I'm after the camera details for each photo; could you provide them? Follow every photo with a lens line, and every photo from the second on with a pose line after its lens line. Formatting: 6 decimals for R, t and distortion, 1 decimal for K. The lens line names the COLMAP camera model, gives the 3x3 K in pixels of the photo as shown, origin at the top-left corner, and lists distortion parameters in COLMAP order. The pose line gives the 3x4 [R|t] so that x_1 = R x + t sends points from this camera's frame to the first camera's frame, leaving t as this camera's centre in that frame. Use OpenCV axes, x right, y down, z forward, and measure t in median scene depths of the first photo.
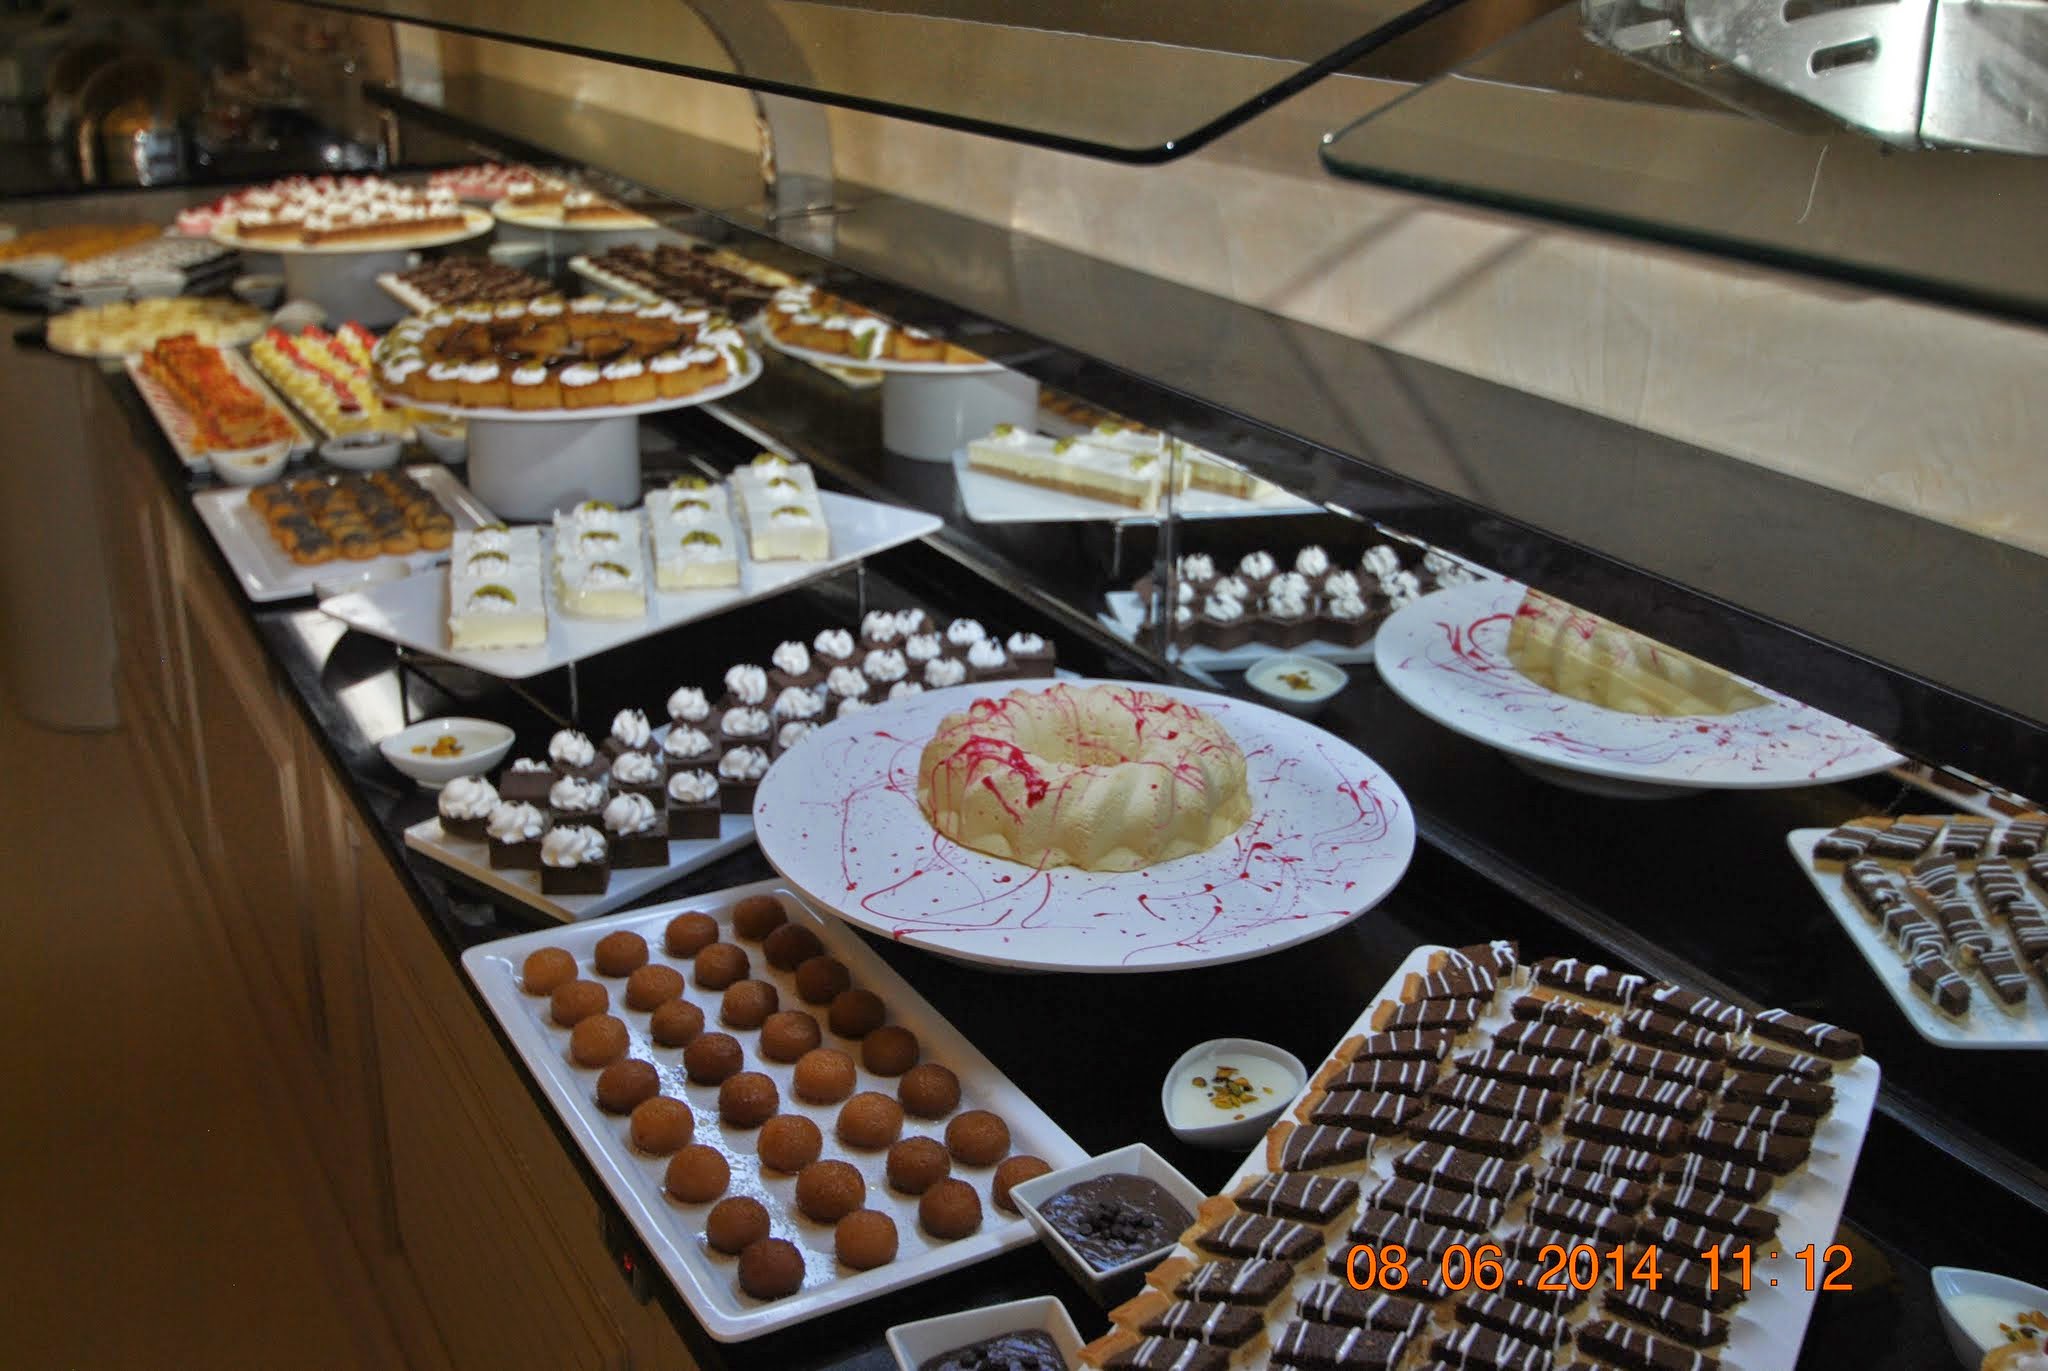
lens RADIAL K [[2177.1, 0, 1025.5], [0, 2177.1, 665.6], [0, 0, 1]] dist [-0.049288, 0.000000]
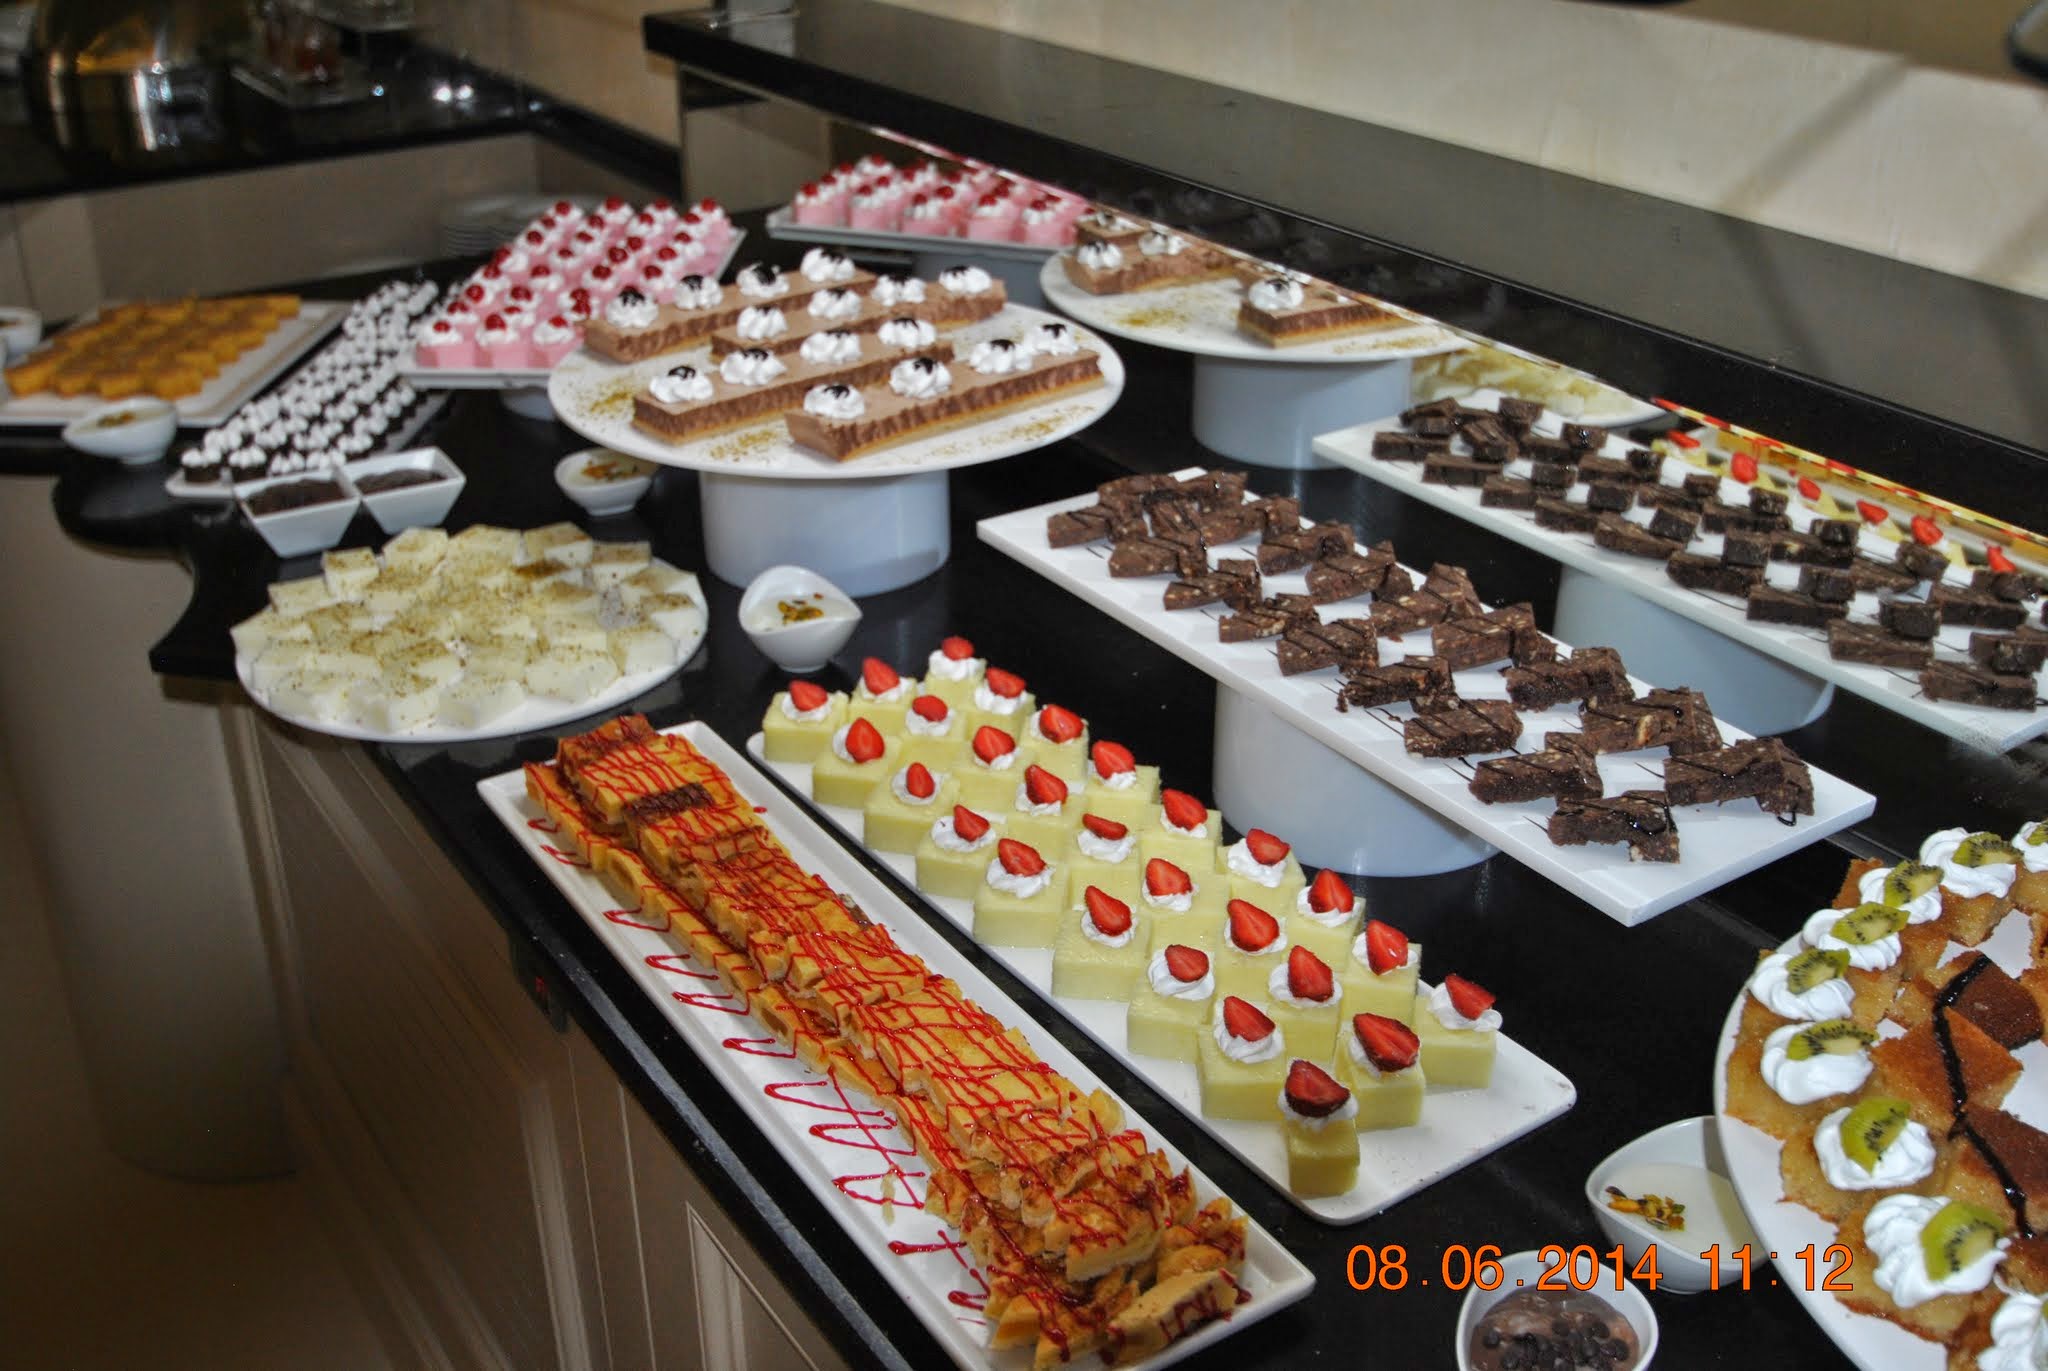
lens RADIAL K [[2079.5, 0, 981.0], [0, 2079.5, 668.8], [0, 0, 1]] dist [-0.055168, 0.000000]
pose [[0.997148, -0.044331, 0.061075, -0.318886], [0.037974, 0.994103, 0.101576, -0.188203], [-0.065218, -0.098967, 0.992951, 0.548152]]
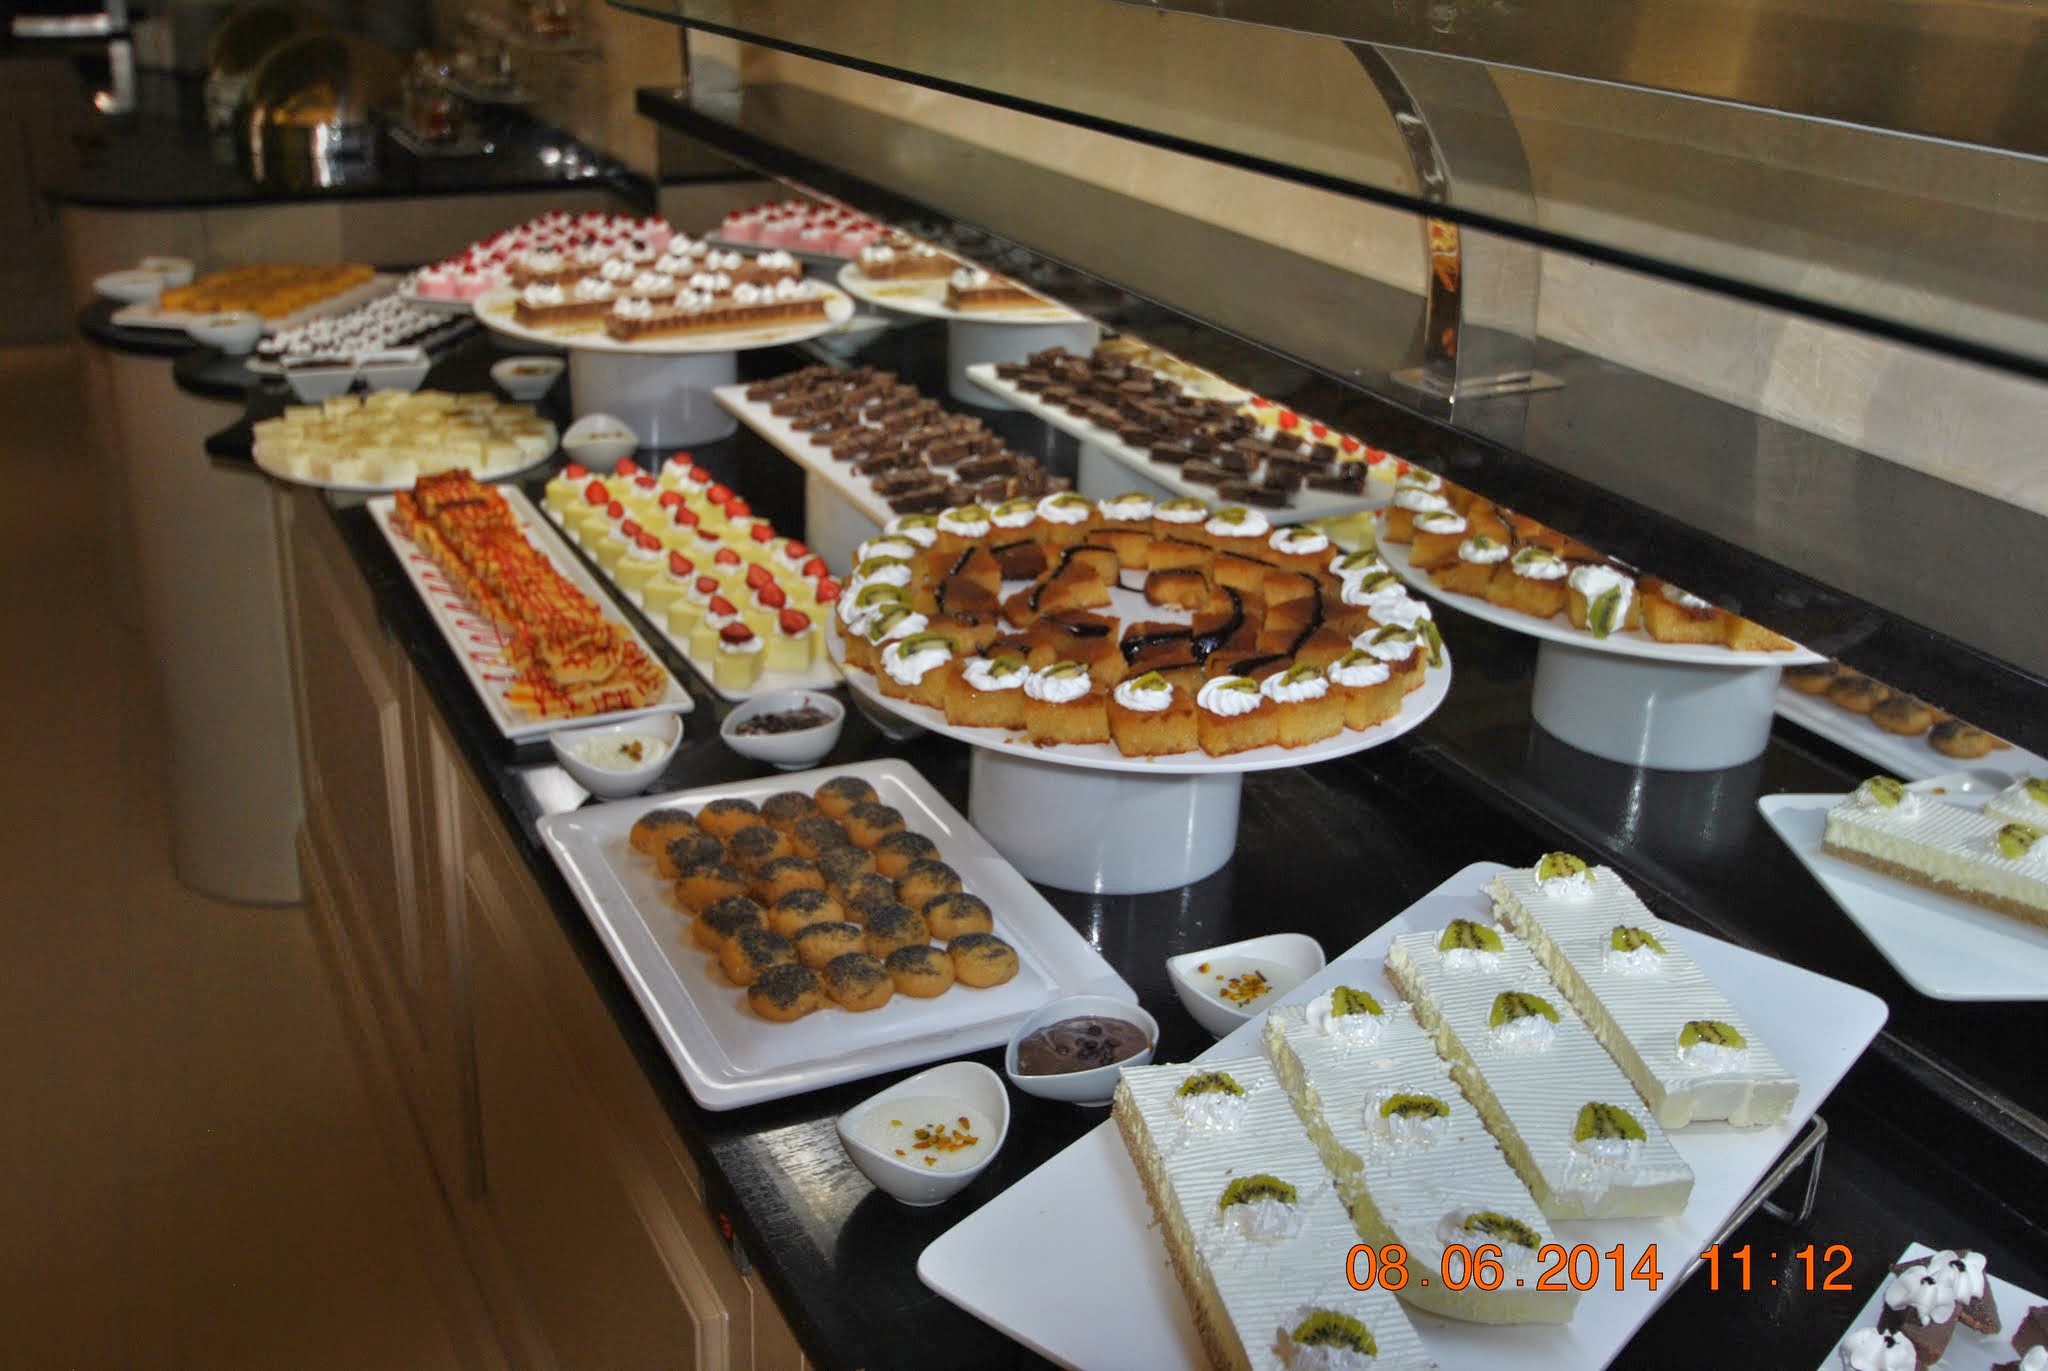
lens RADIAL K [[2079.5, 0, 1044.0], [0, 2079.5, 706.4], [0, 0, 1]] dist [-0.055168, 0.000000]
pose [[0.998898, 0.045409, -0.011906, -0.172818], [-0.044860, 0.998074, 0.042855, -0.105708], [0.013829, -0.042273, 0.999010, 0.302774]]
